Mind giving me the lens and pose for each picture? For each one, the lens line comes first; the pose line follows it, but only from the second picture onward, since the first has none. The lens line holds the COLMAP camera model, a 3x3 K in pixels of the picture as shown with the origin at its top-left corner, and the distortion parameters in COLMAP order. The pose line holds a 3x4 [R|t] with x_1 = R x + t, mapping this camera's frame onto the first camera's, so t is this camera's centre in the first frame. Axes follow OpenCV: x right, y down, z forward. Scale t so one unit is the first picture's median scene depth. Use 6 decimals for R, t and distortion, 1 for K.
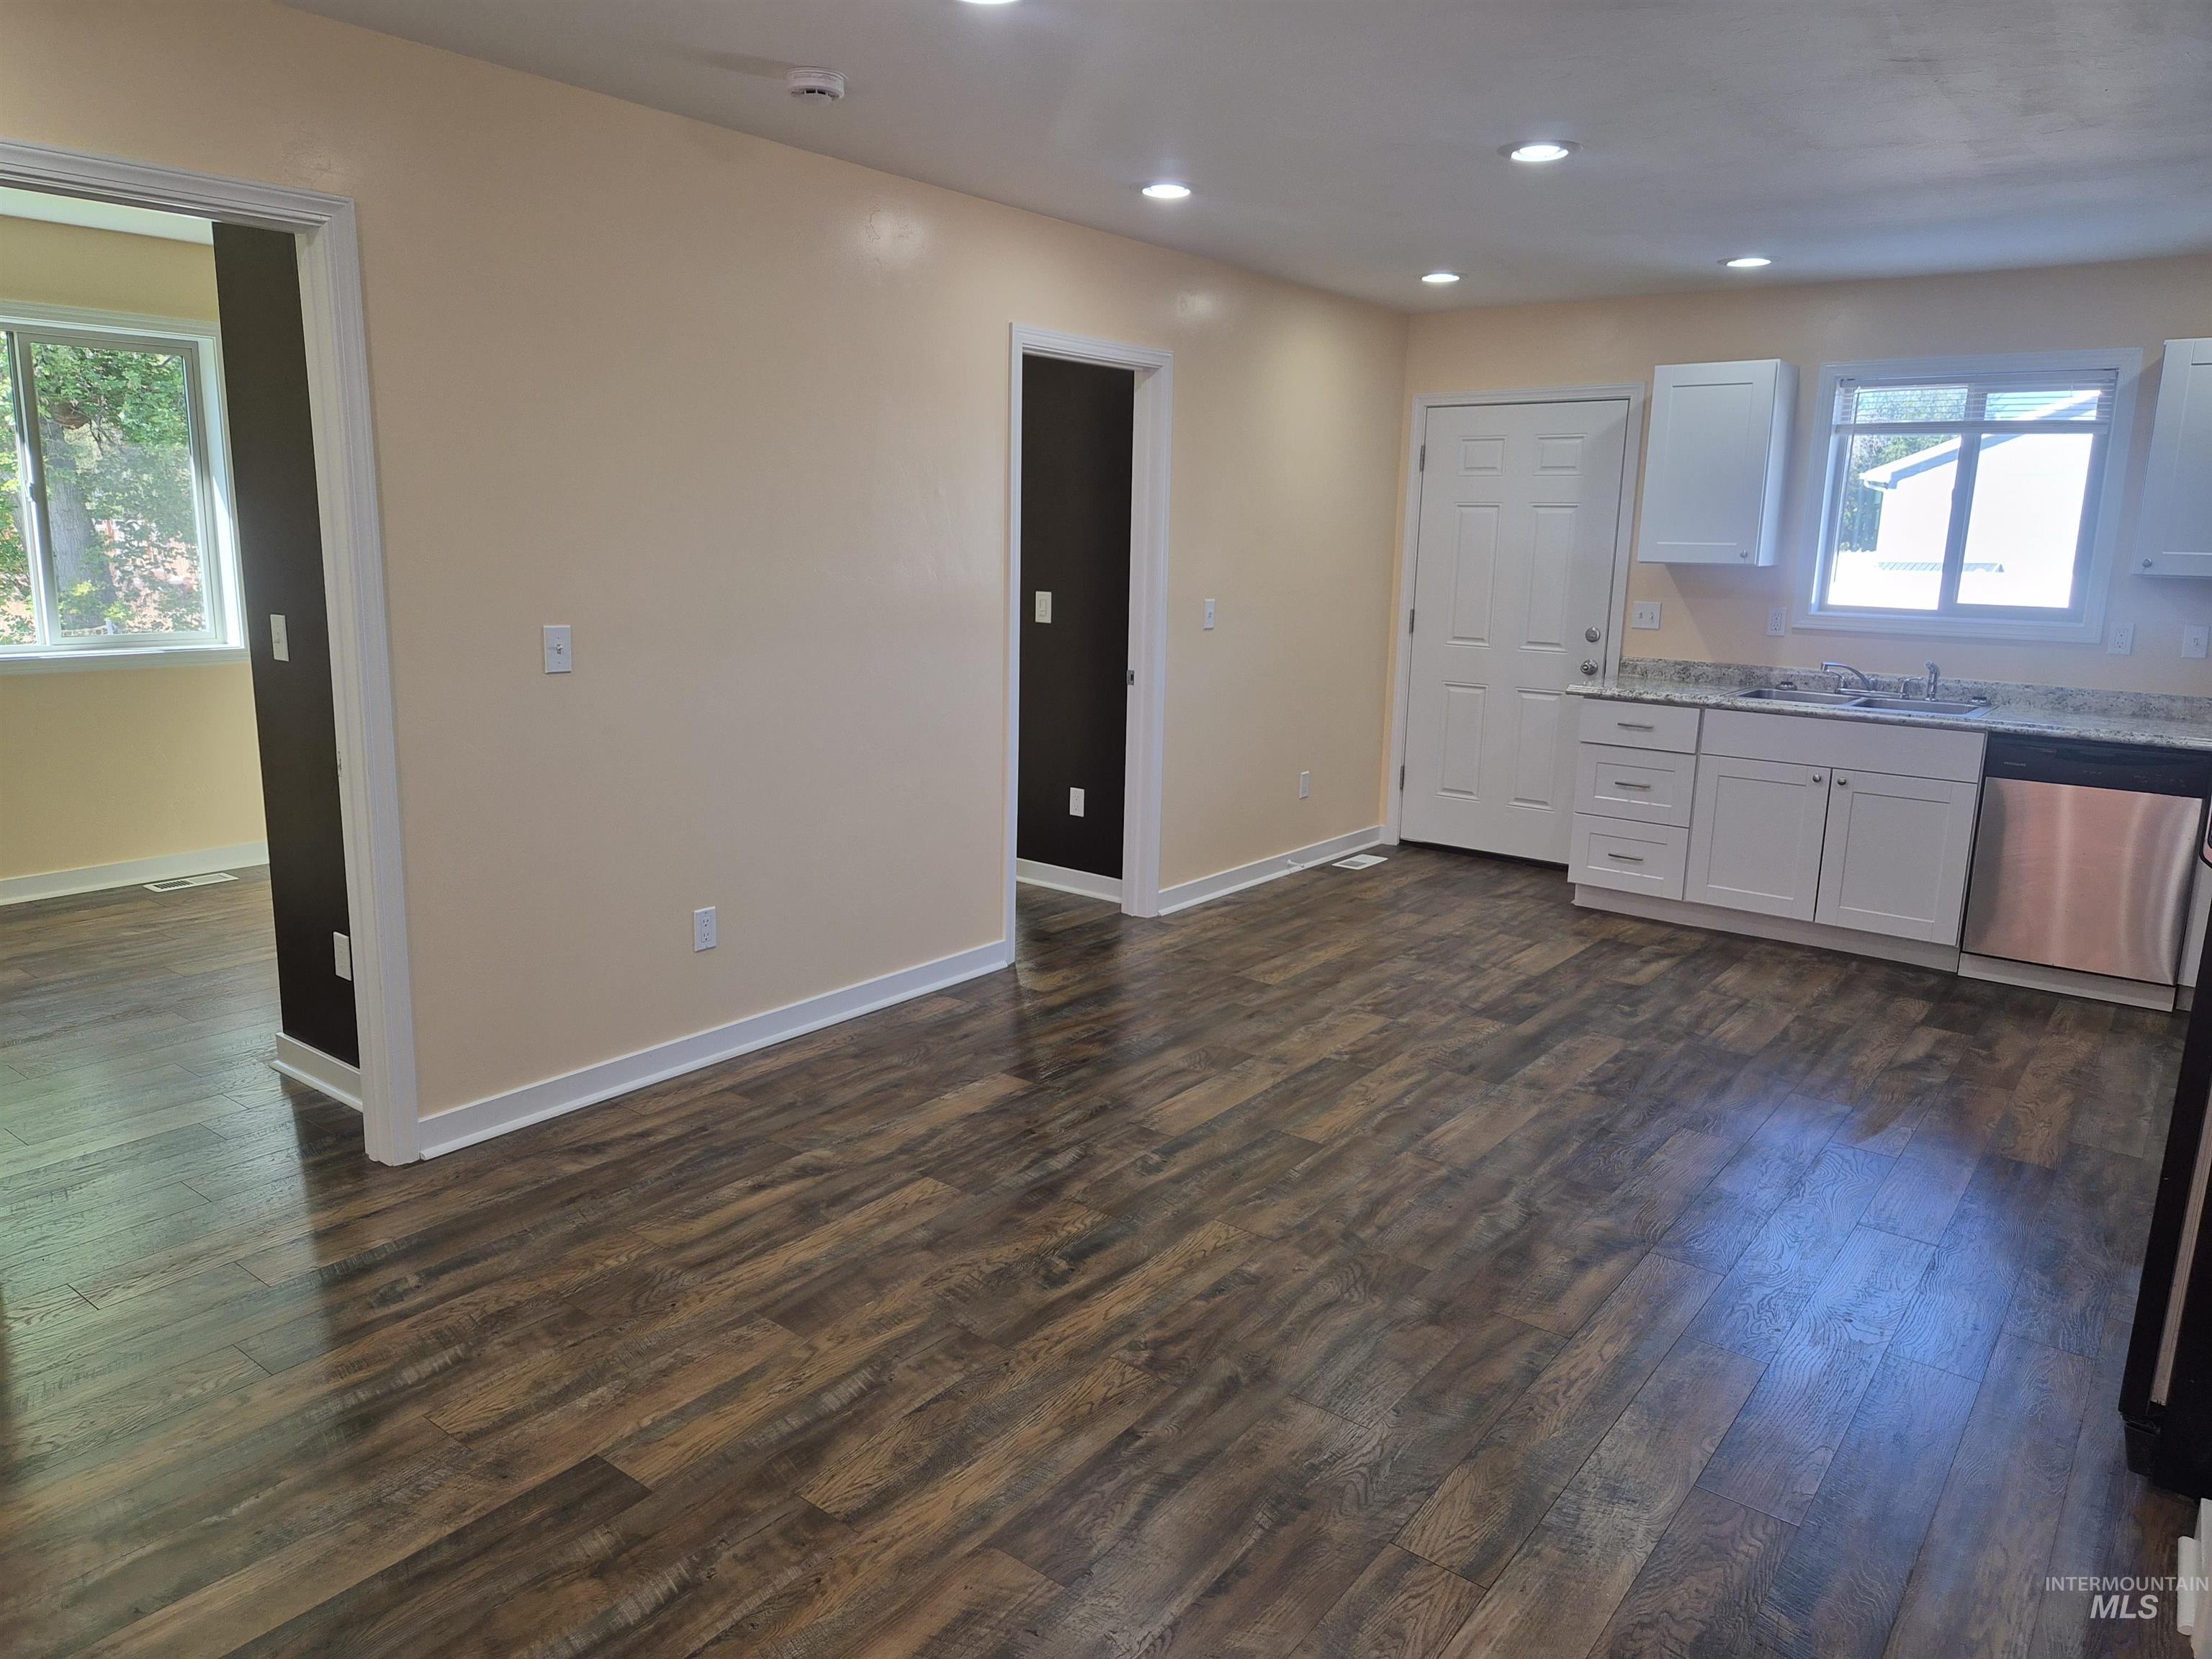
lens RADIAL K [[1482.9, 0, 1091.7], [0, 1482.9, 805.7], [0, 0, 1]] dist [0.079373, -0.068999]
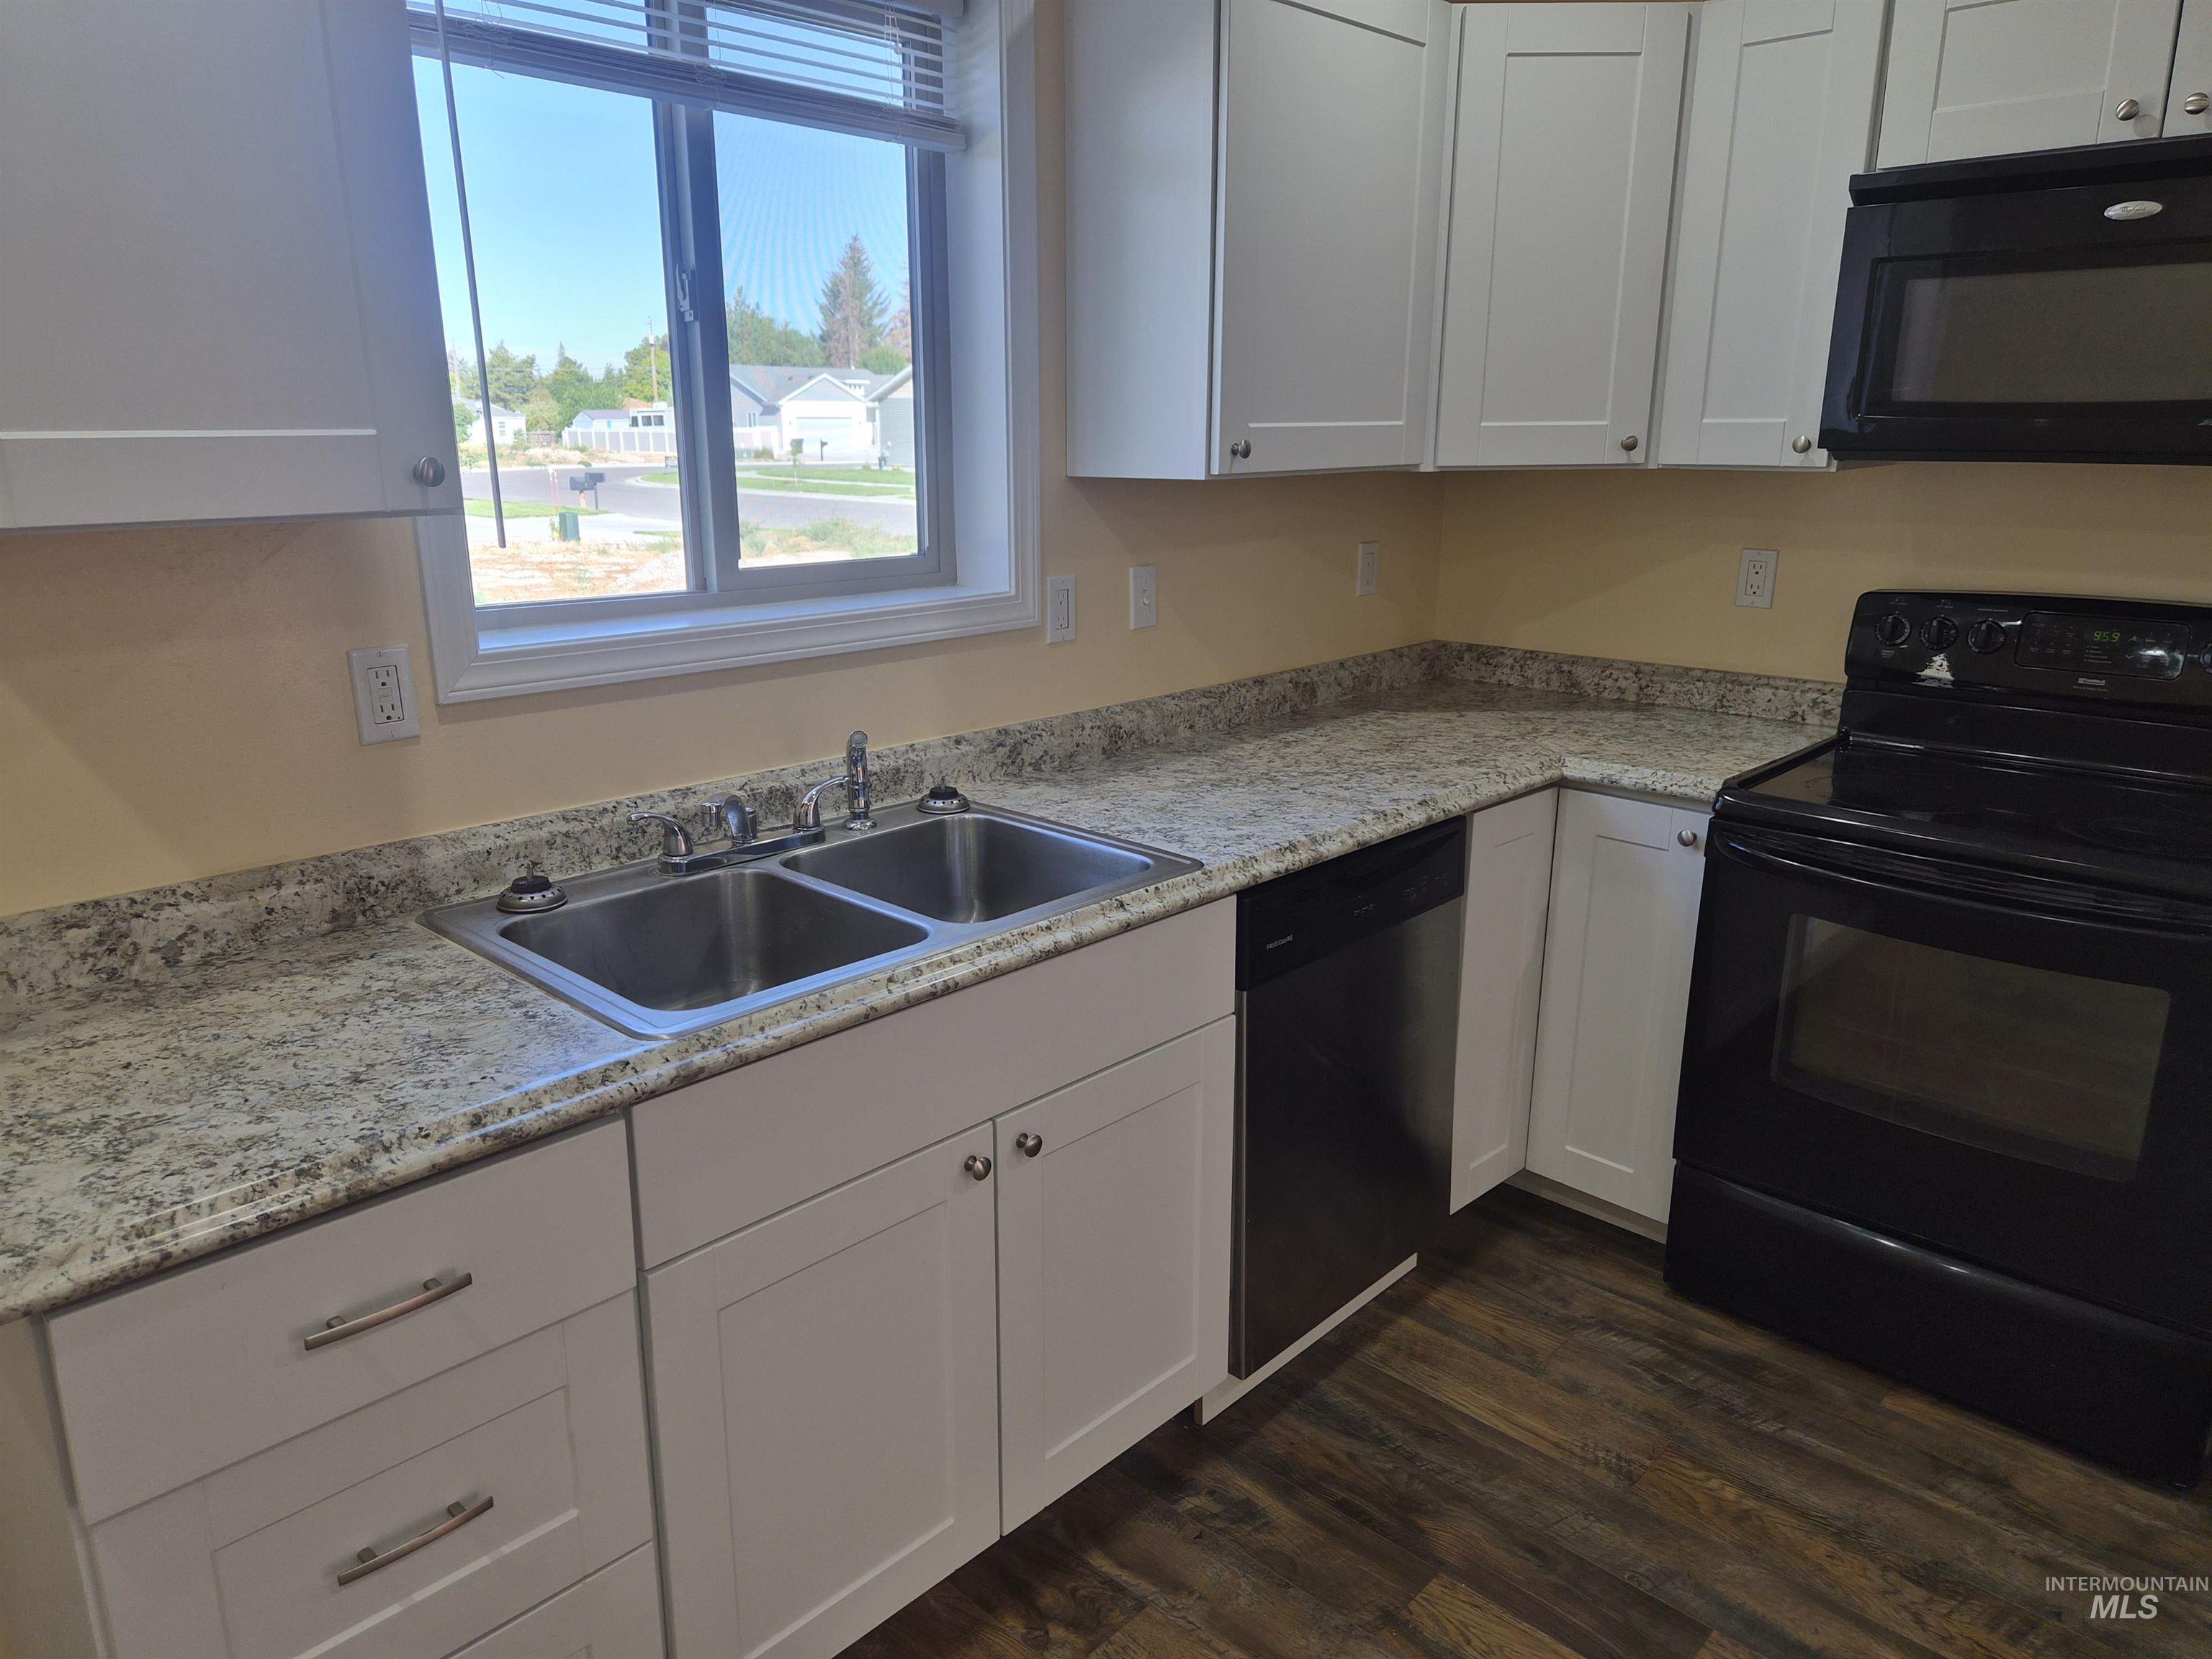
lens RADIAL K [[1482.9, 0, 1091.7], [0, 1482.9, 805.7], [0, 0, 1]] dist [0.079373, -0.068999]
pose [[0.111658, -0.273139, 0.955472, 0.249721], [0.189164, 0.949747, 0.249396, -0.205094], [-0.975577, 0.152894, 0.157715, 1.128869]]
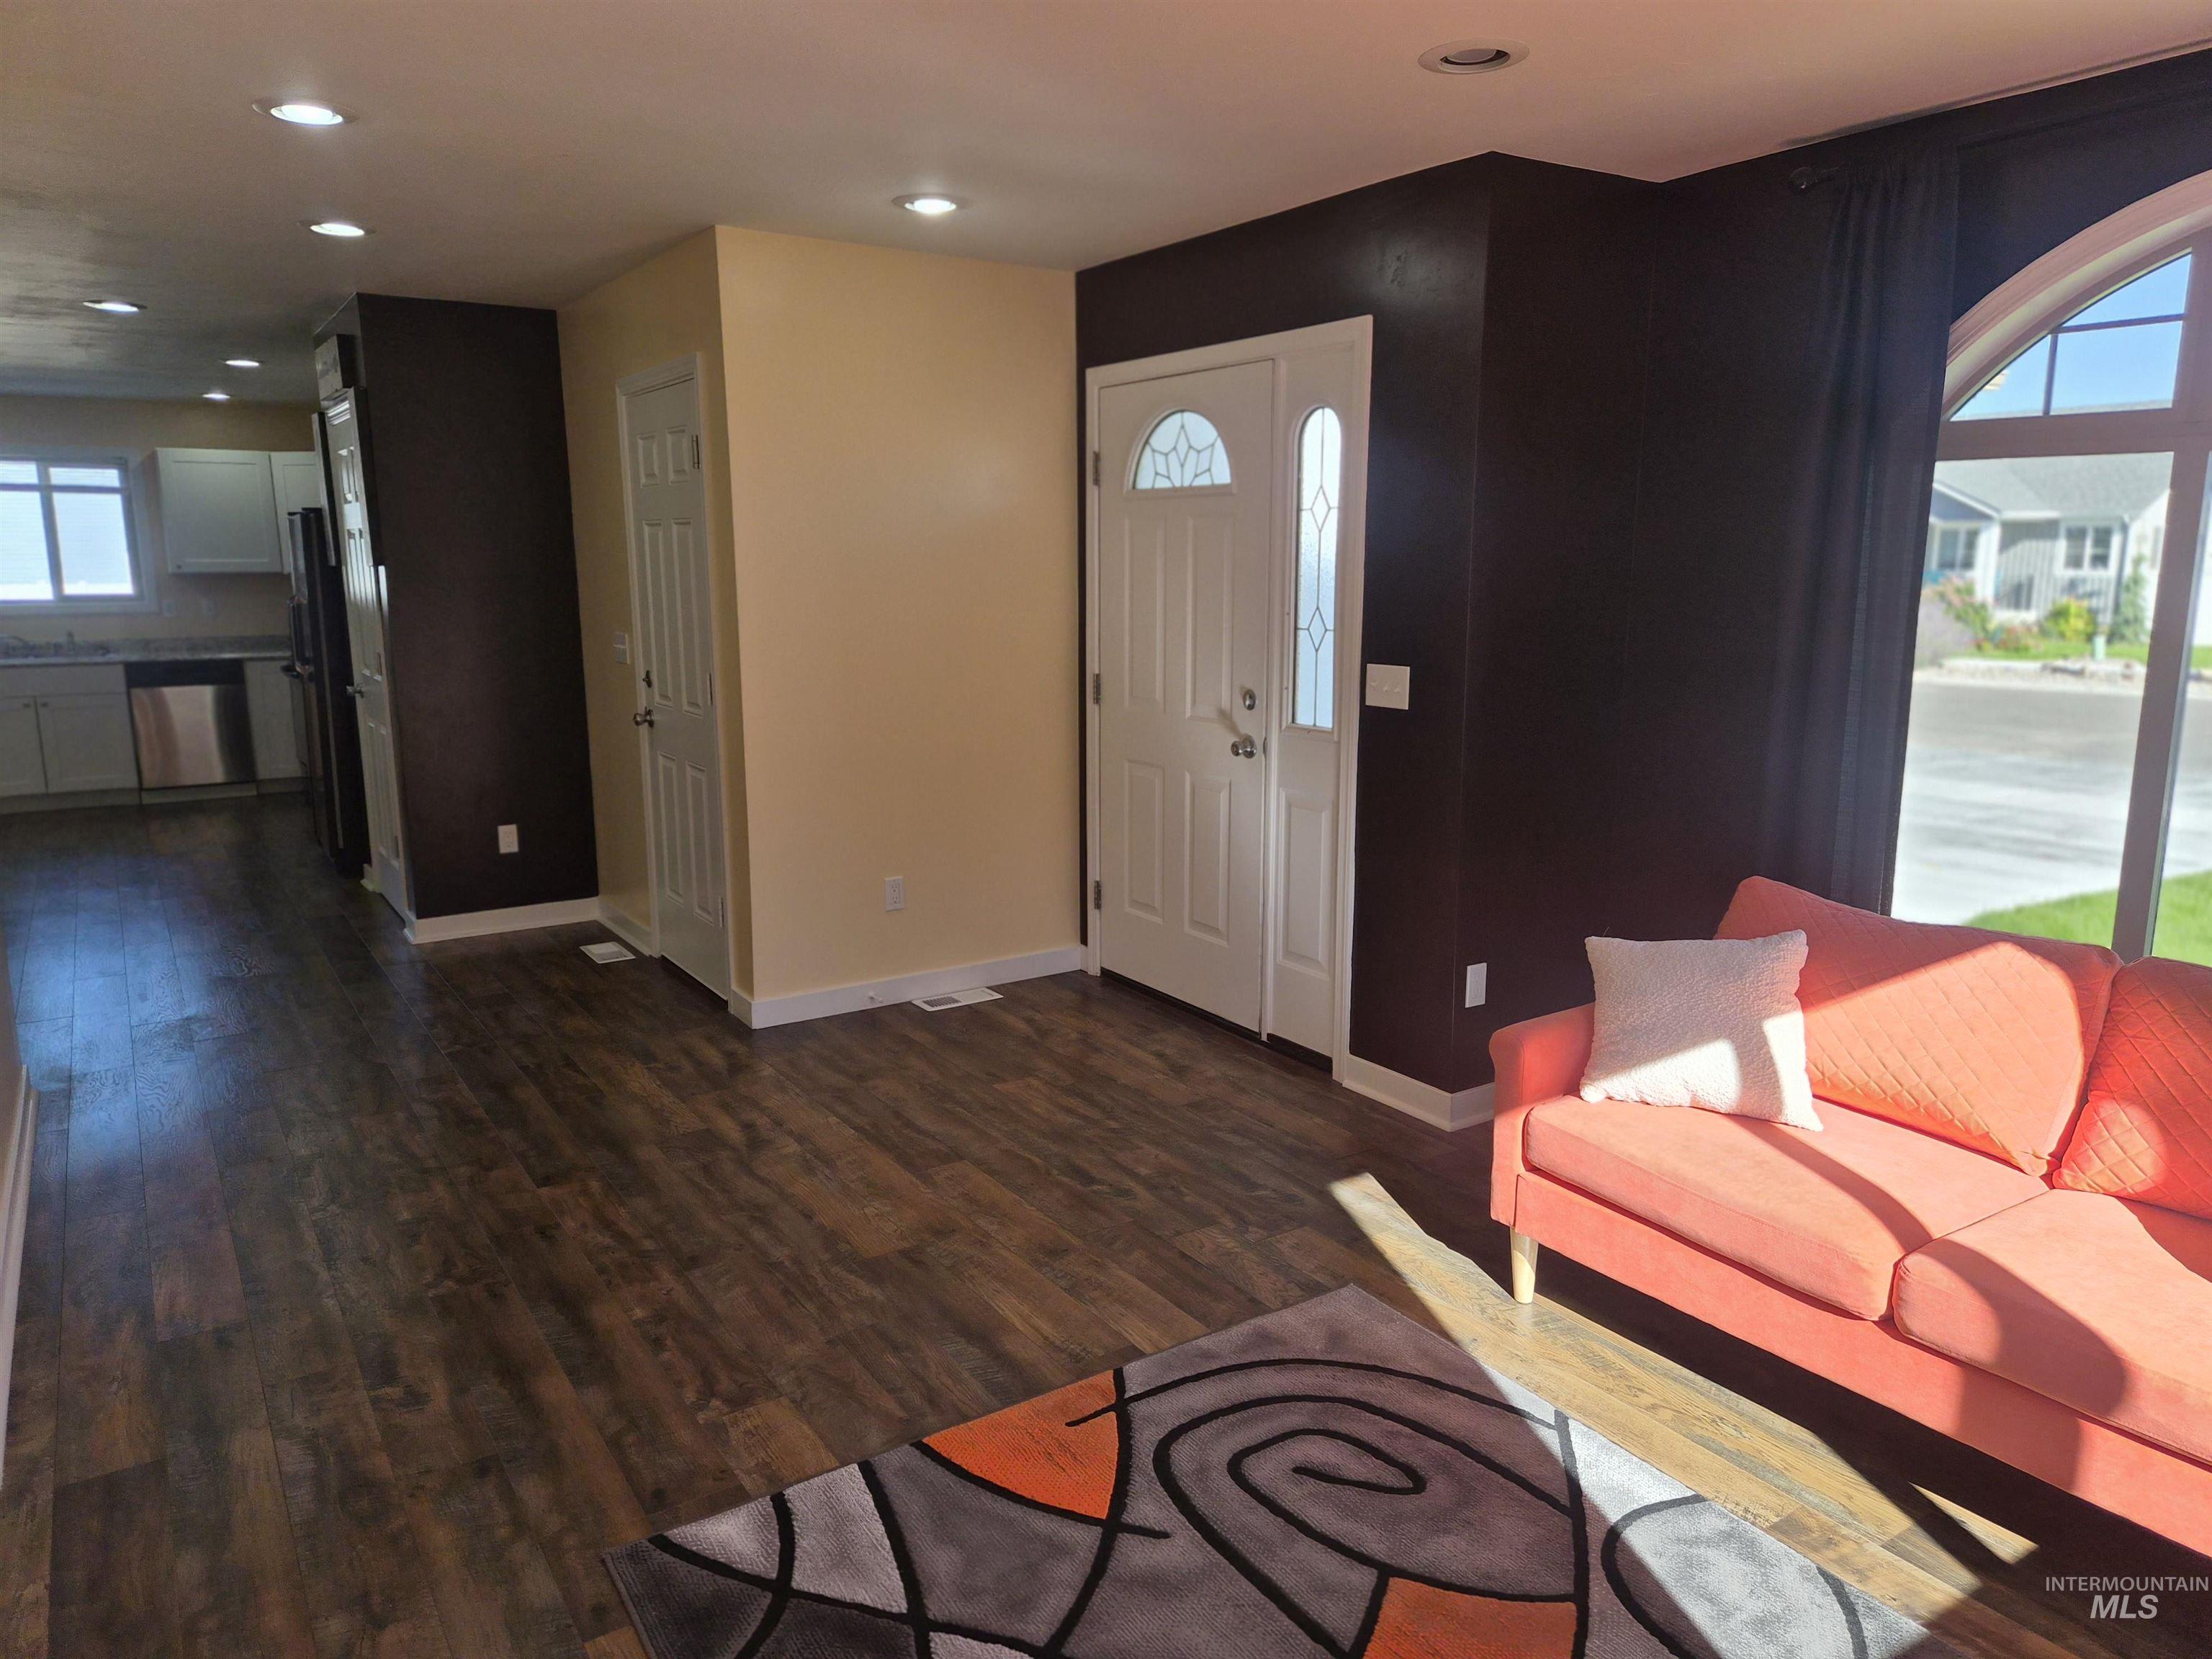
lens RADIAL K [[1482.9, 0, 1091.7], [0, 1482.9, 805.7], [0, 0, 1]] dist [0.079373, -0.068999]
pose [[0.330548, -0.187982, 0.924879, -0.828507], [0.194771, 0.972455, 0.128042, 0.126193], [-0.923473, 0.137816, 0.358056, -0.779144]]
